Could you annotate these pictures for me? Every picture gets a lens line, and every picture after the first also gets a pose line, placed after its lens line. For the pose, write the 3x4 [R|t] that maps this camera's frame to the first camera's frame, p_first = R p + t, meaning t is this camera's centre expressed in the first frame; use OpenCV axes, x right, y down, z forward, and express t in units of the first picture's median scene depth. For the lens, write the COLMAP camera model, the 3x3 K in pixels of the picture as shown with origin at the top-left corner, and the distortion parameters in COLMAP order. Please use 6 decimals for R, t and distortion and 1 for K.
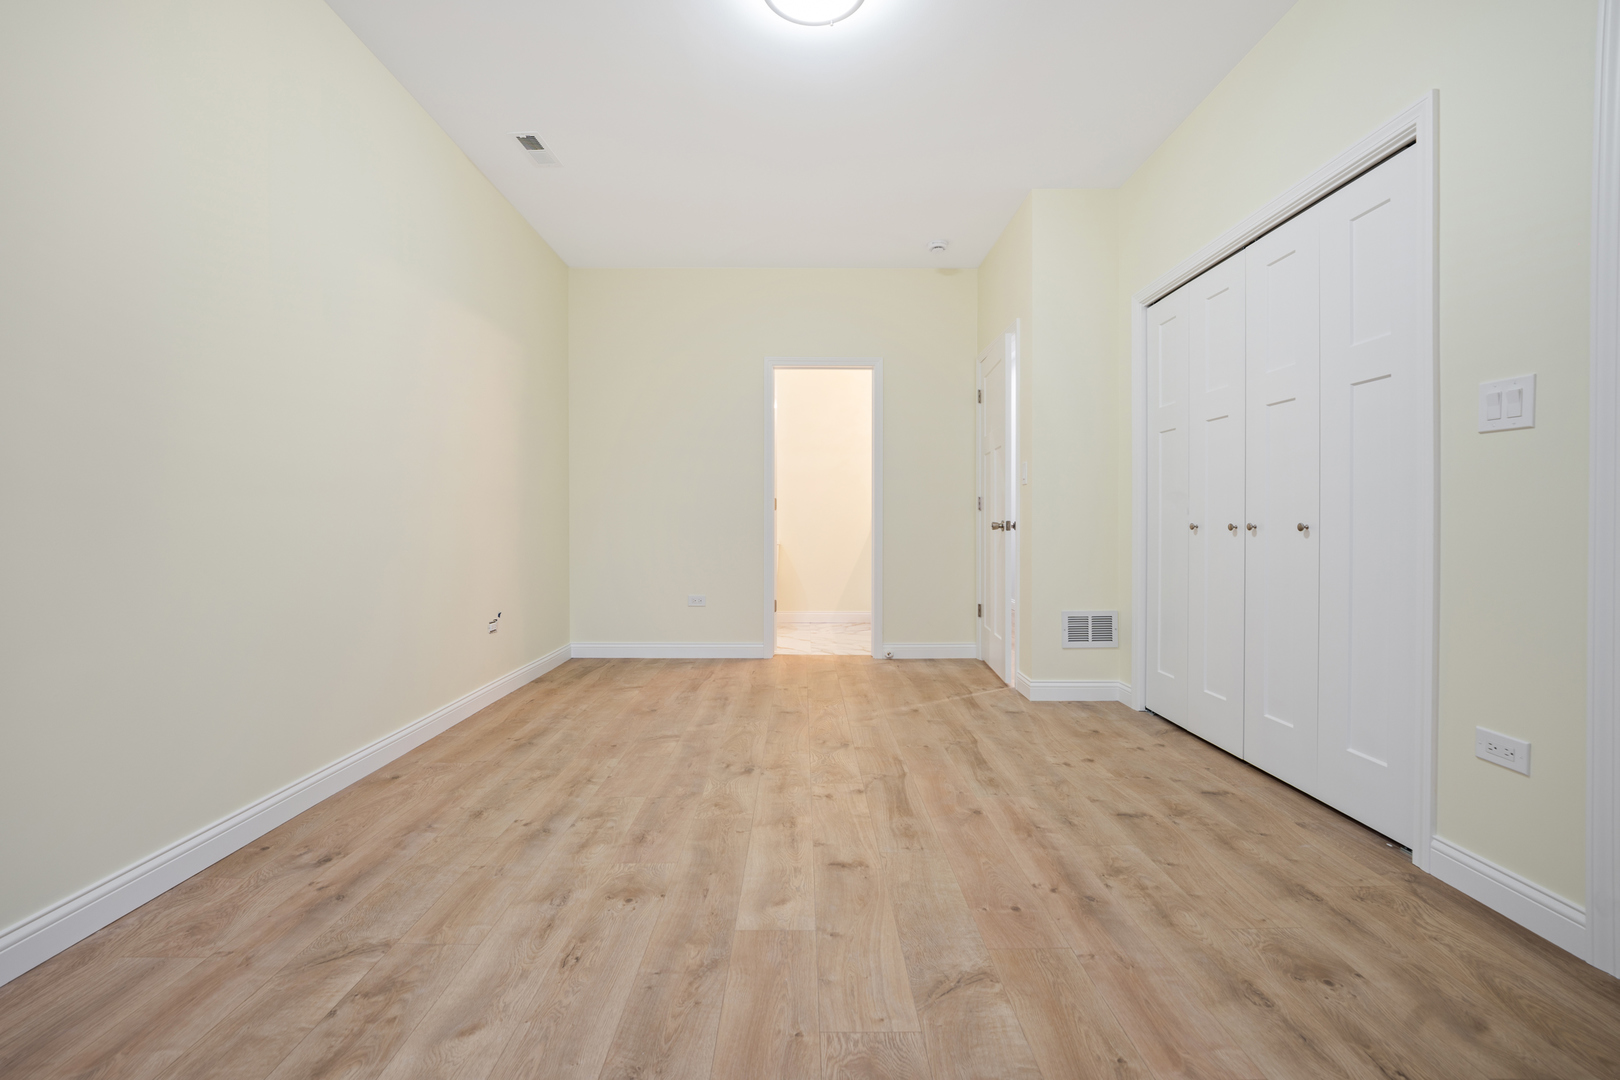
lens RADIAL K [[674.6, 0, 806.1], [0, 674.6, 525.7], [0, 0, 1]] dist [-0.019570, 0.005706]
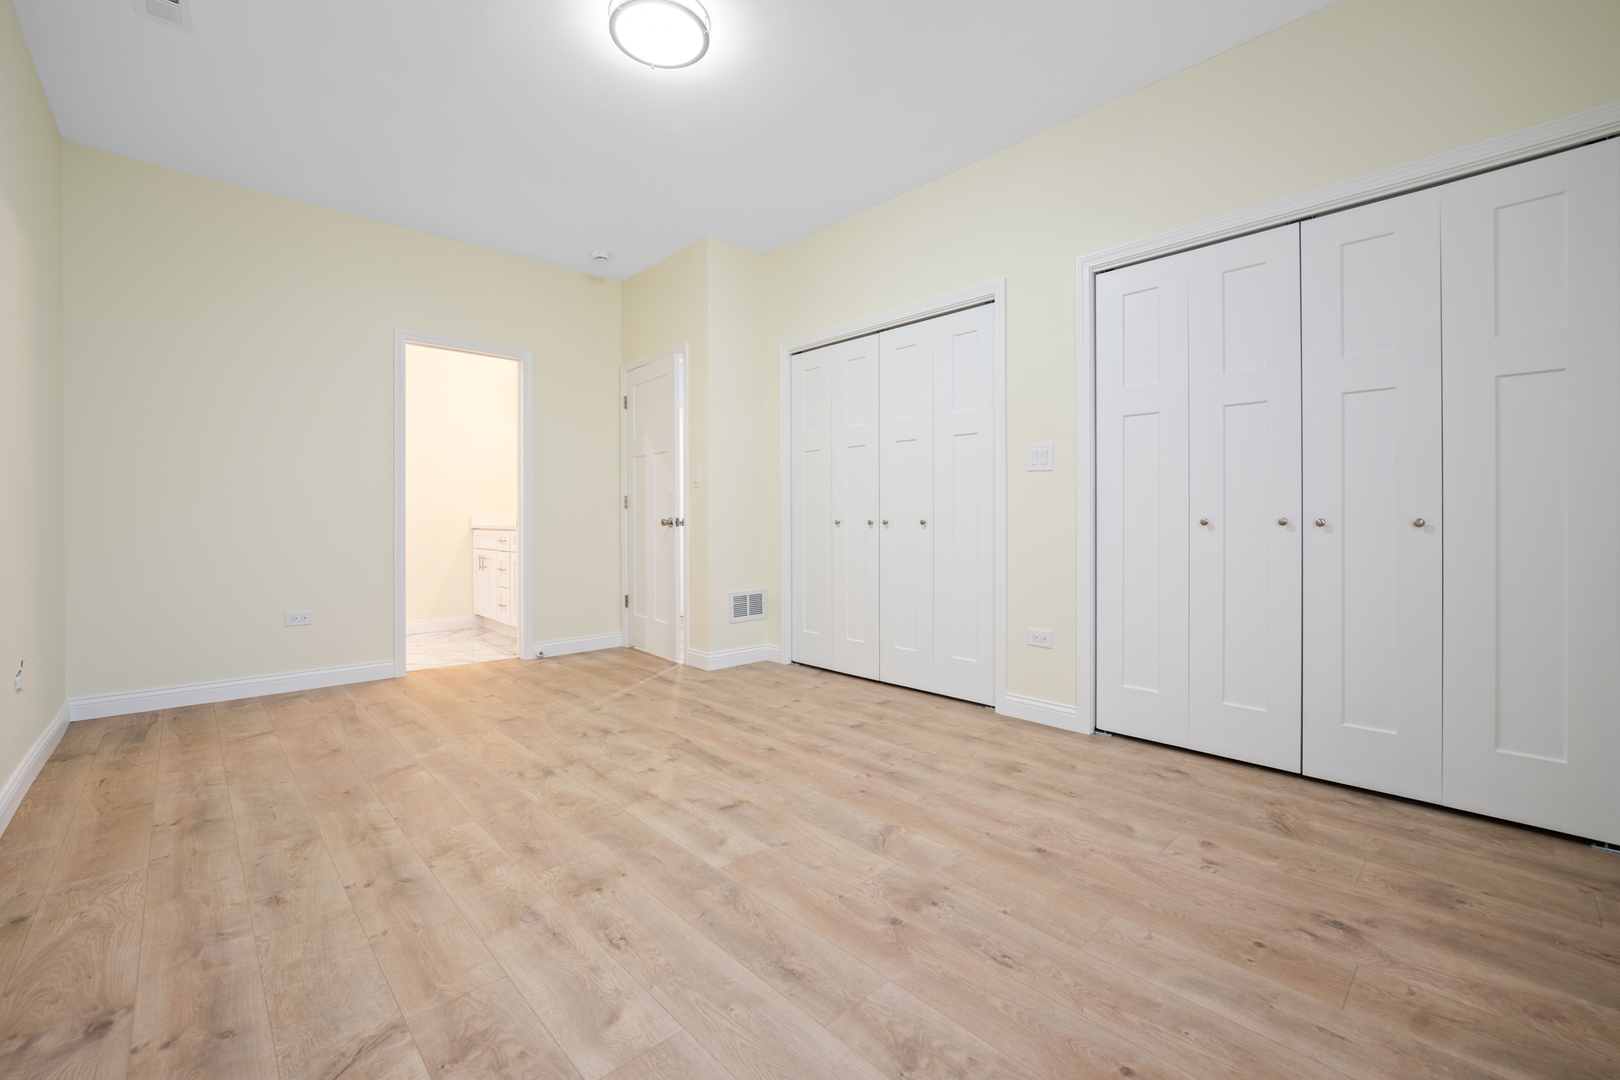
lens RADIAL K [[674.6, 0, 806.1], [0, 674.6, 525.7], [0, 0, 1]] dist [-0.019570, 0.005706]
pose [[0.733476, -0.007798, 0.679670, -0.605327], [0.004855, 0.999969, 0.006233, -0.001023], [-0.679698, -0.001272, 0.733491, 0.029380]]
